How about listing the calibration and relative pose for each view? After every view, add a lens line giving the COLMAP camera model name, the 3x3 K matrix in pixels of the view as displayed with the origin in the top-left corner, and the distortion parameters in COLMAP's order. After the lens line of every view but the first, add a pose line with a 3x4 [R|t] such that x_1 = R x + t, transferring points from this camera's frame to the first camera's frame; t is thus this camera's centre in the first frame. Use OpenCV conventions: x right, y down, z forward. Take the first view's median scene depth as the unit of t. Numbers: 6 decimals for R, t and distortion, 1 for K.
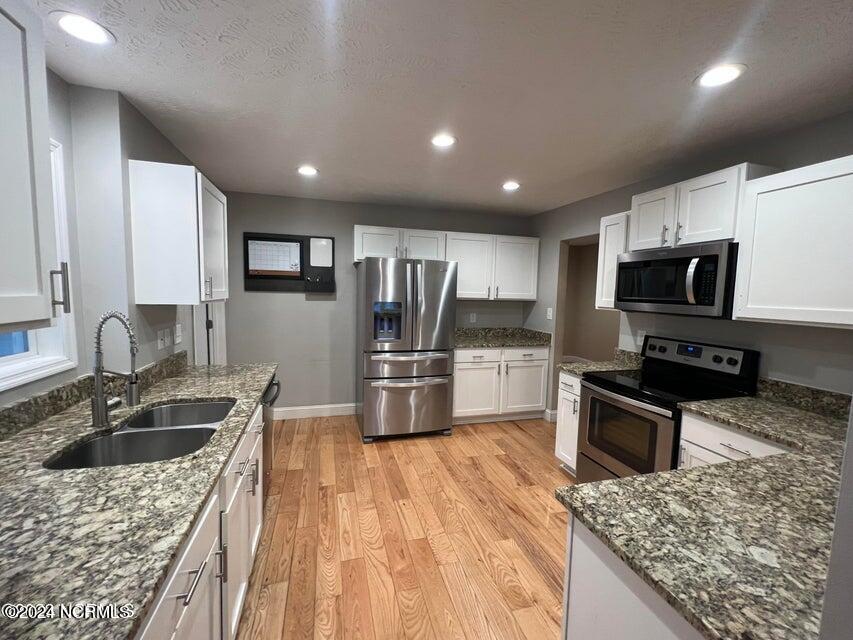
lens RADIAL K [[357.6, 0, 426.3], [0, 357.6, 321.6], [0, 0, 1]] dist [-0.003574, -0.000305]
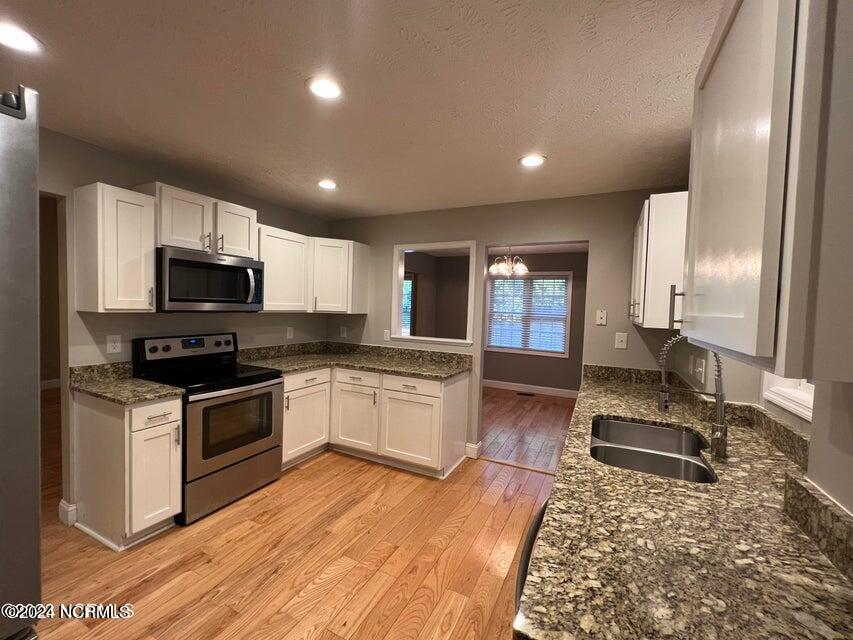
lens RADIAL K [[357.6, 0, 428.5], [0, 357.6, 322.6], [0, 0, 1]] dist [-0.003574, -0.000305]
pose [[-0.739063, -0.075935, 0.669342, -0.730910], [0.011577, 0.992048, 0.125328, -0.149174], [-0.673536, 0.100374, -0.732307, 1.687492]]
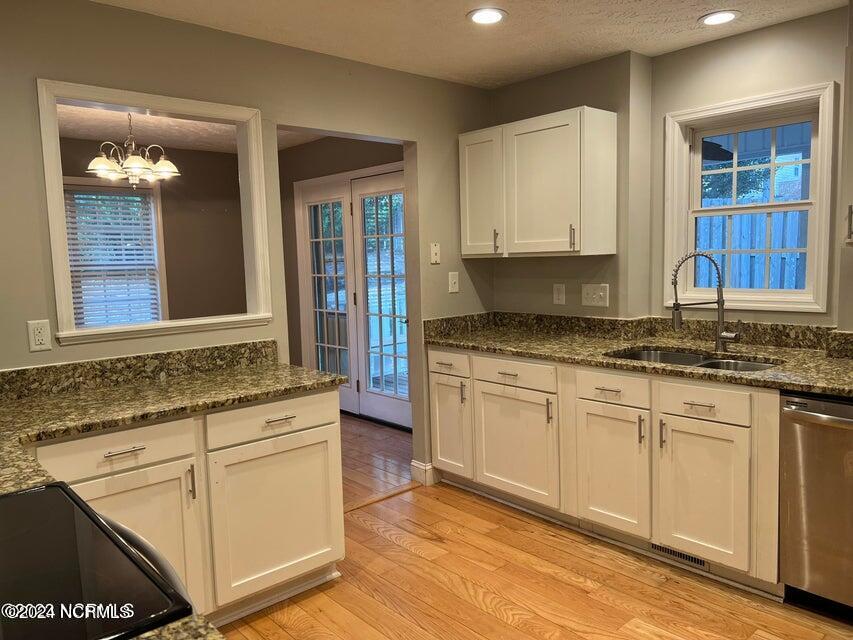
lens RADIAL K [[657.1, 0, 429.2], [0, 657.1, 315.1], [0, 0, 1]] dist [0.035363, -0.000818]
pose [[-0.892431, 0.037733, -0.449603, 0.748964], [-0.041909, 0.985256, 0.165873, -0.119164], [0.449233, 0.166872, -0.877692, 1.900213]]
